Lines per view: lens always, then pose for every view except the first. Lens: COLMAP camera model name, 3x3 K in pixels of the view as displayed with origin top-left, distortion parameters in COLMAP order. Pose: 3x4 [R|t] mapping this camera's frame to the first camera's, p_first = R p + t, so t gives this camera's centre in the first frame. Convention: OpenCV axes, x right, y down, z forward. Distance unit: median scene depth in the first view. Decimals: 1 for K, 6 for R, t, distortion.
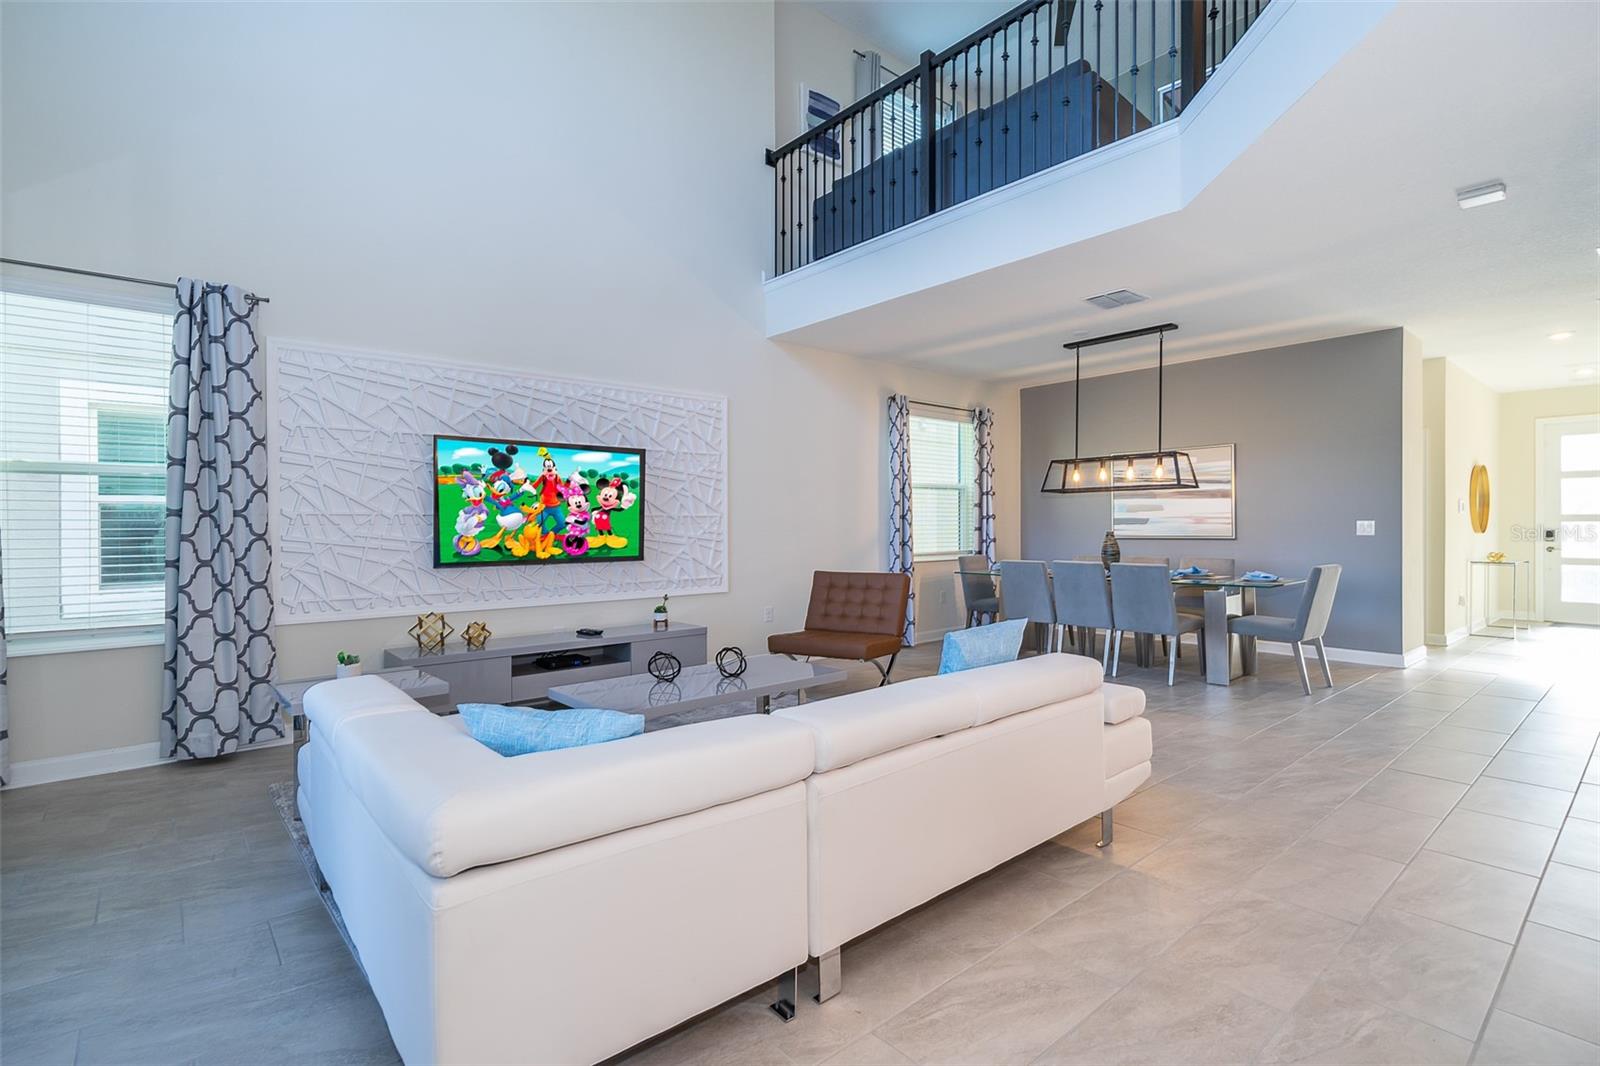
lens RADIAL K [[751.8, 0, 801.0], [0, 751.8, 547.4], [0, 0, 1]] dist [-0.009871, 0.000181]
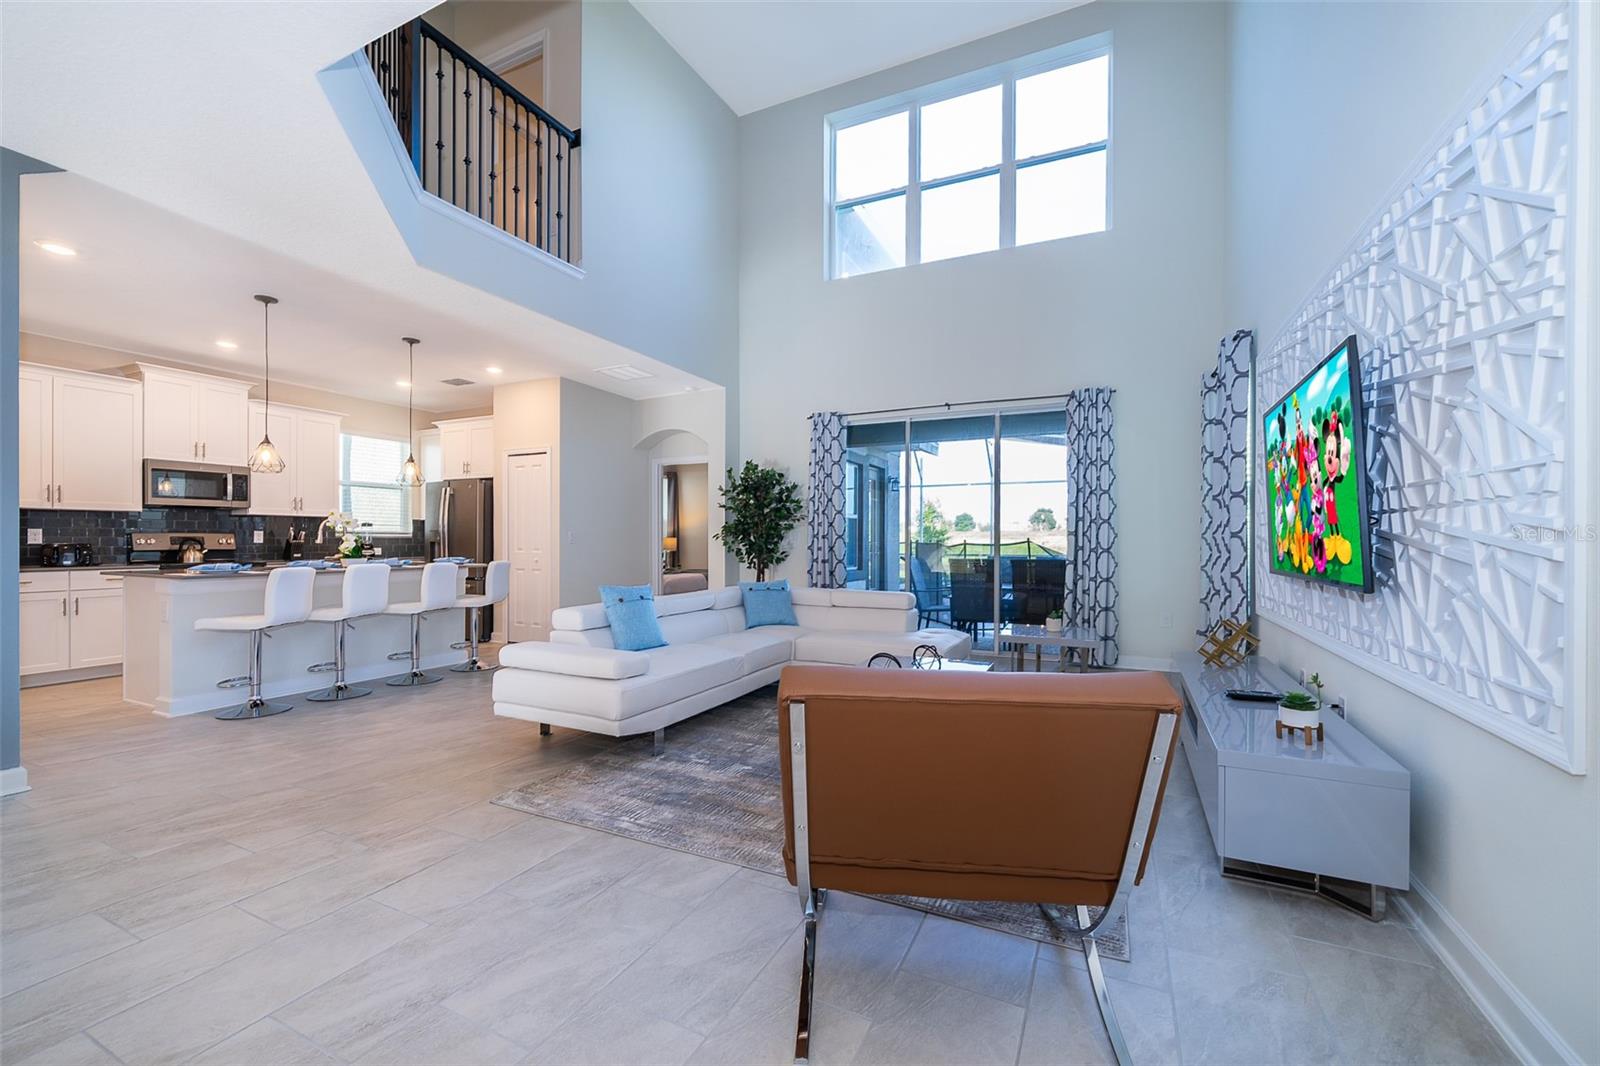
lens RADIAL K [[646.1, 0, 788.6], [0, 646.1, 546.9], [0, 0, 1]] dist [0.000573, -0.000057]
pose [[-0.927176, 0.003214, -0.374612, 0.230552], [-0.010501, 0.999347, 0.034566, -0.016886], [0.374478, 0.035982, -0.926537, 1.227243]]
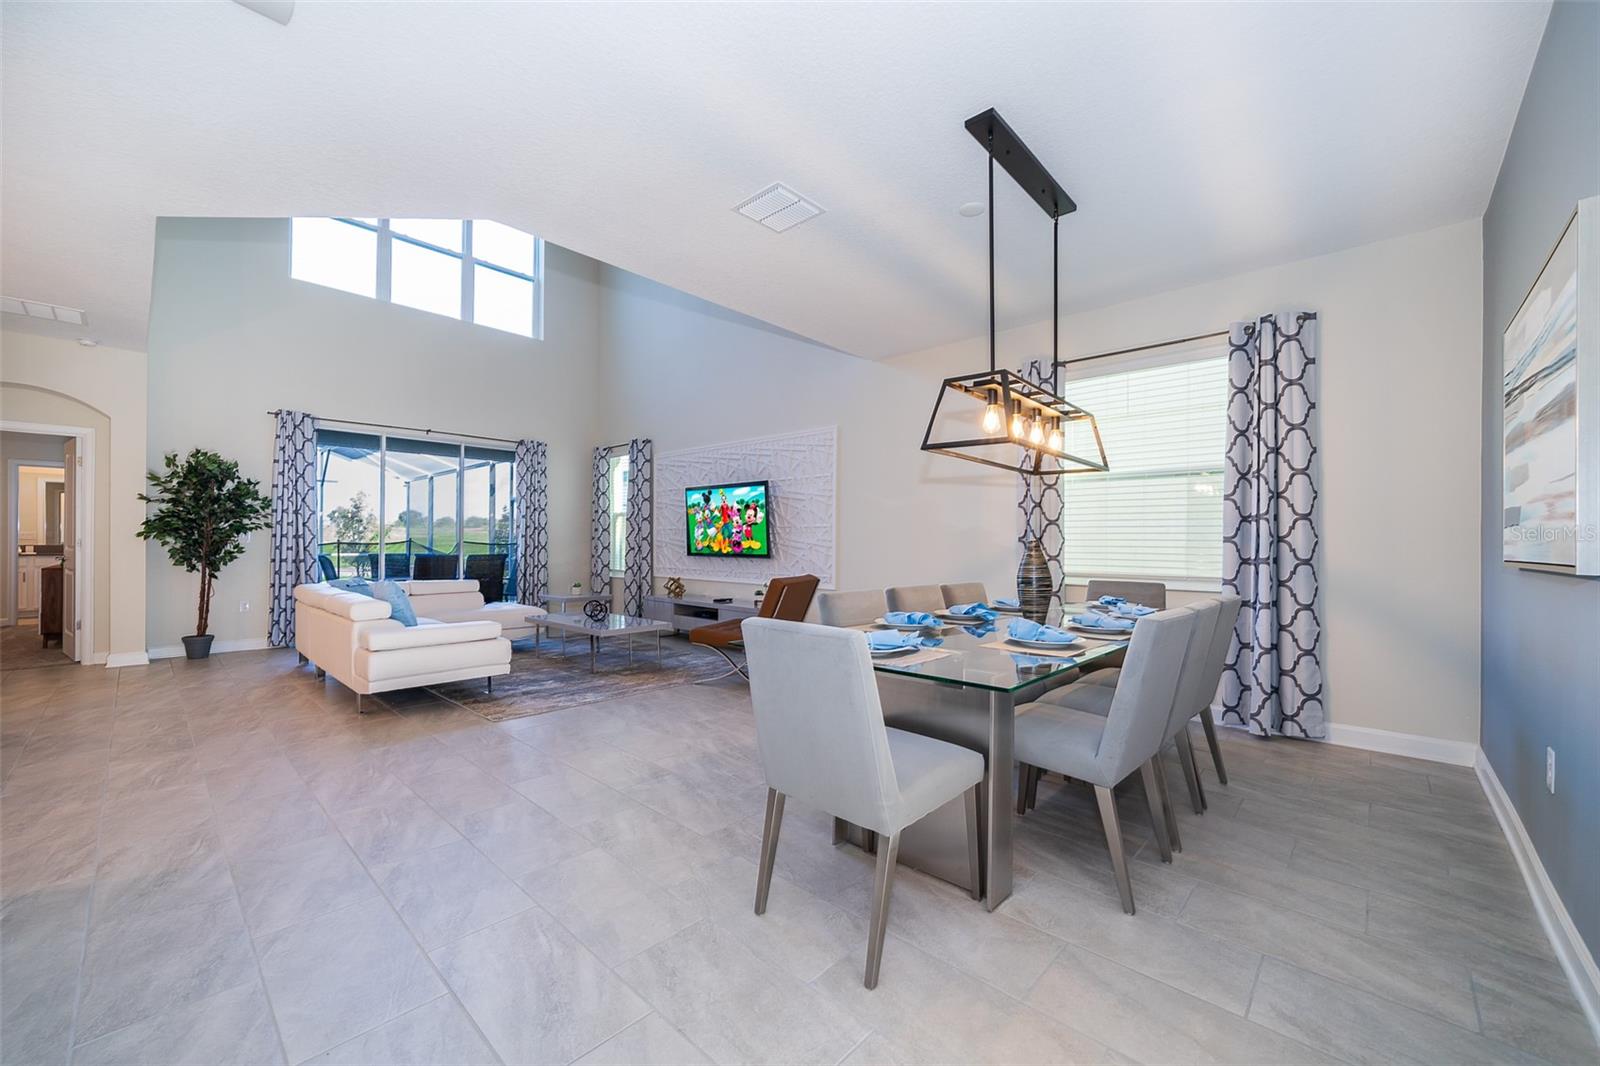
lens RADIAL K [[646.1, 0, 813.9], [0, 646.1, 533.9], [0, 0, 1]] dist [0.000573, -0.000057]
pose [[0.108030, -0.008494, -0.994111, 1.030357], [-0.034901, 0.999315, -0.012331, -0.018089], [0.993535, 0.036028, 0.107660, 0.959246]]
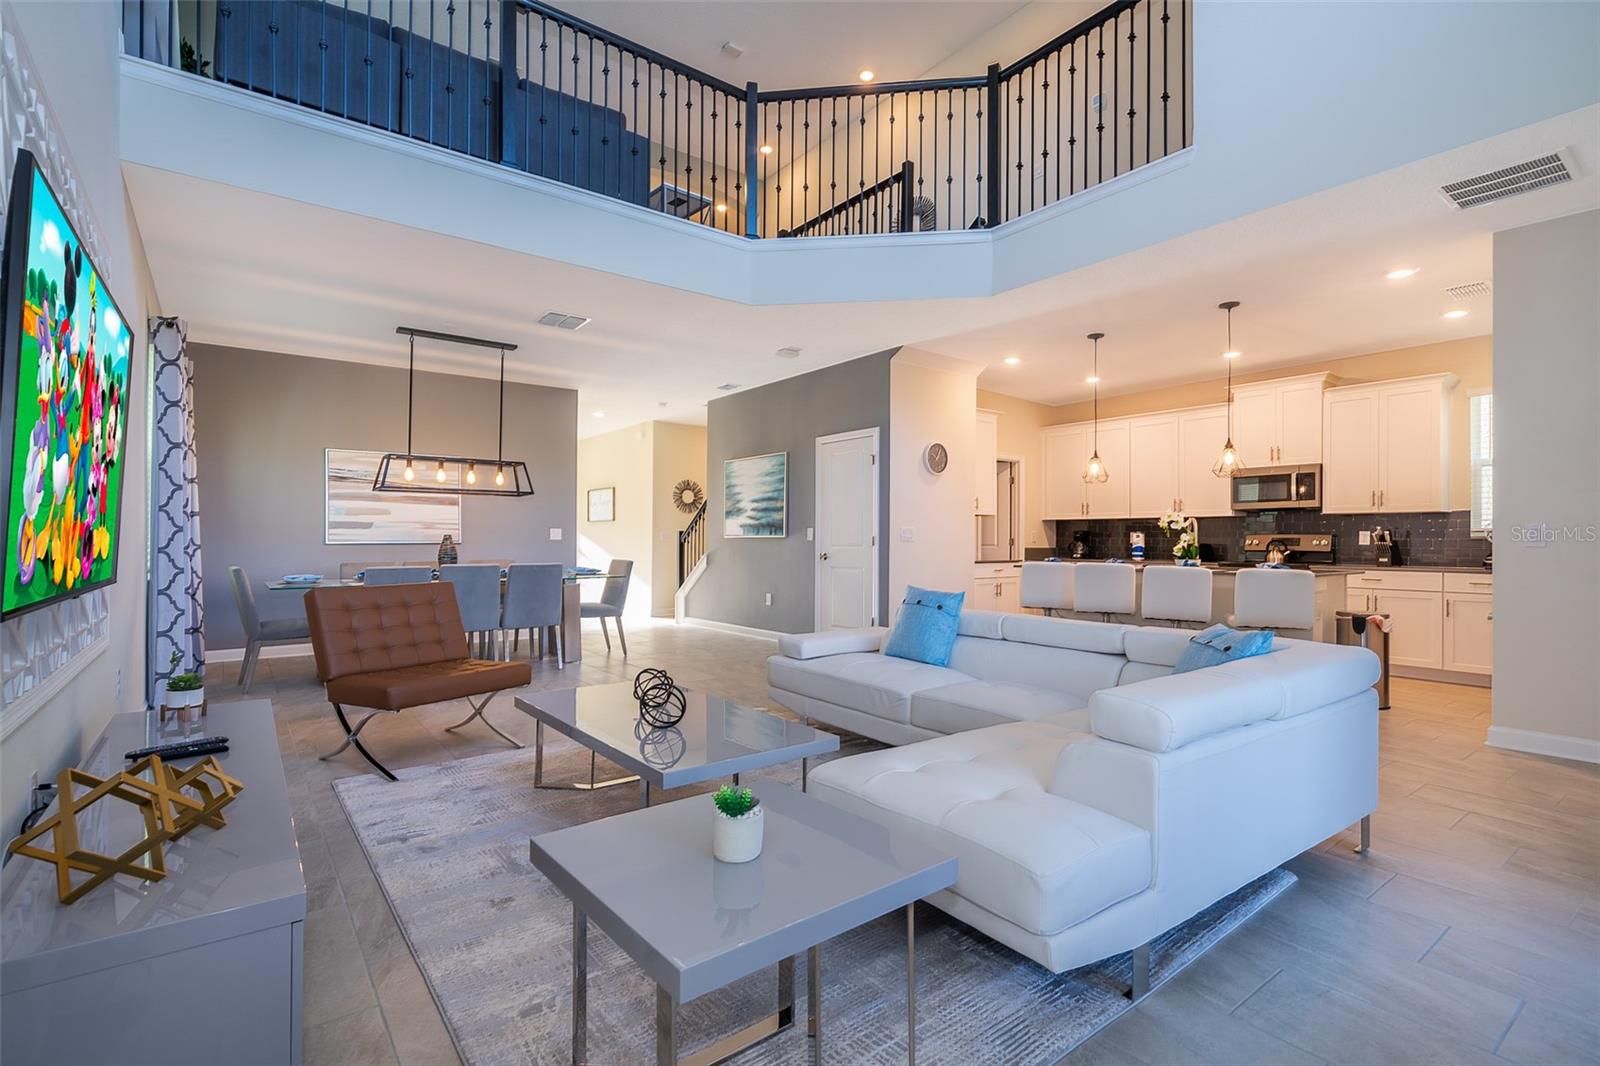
lens RADIAL K [[751.8, 0, 795.5], [0, 751.8, 544.1], [0, 0, 1]] dist [-0.009871, 0.000181]
pose [[0.058216, -0.000586, 0.998304, -0.627863], [0.026101, 0.999659, -0.000935, 0.004703], [-0.997963, 0.026111, 0.058211, 0.581793]]
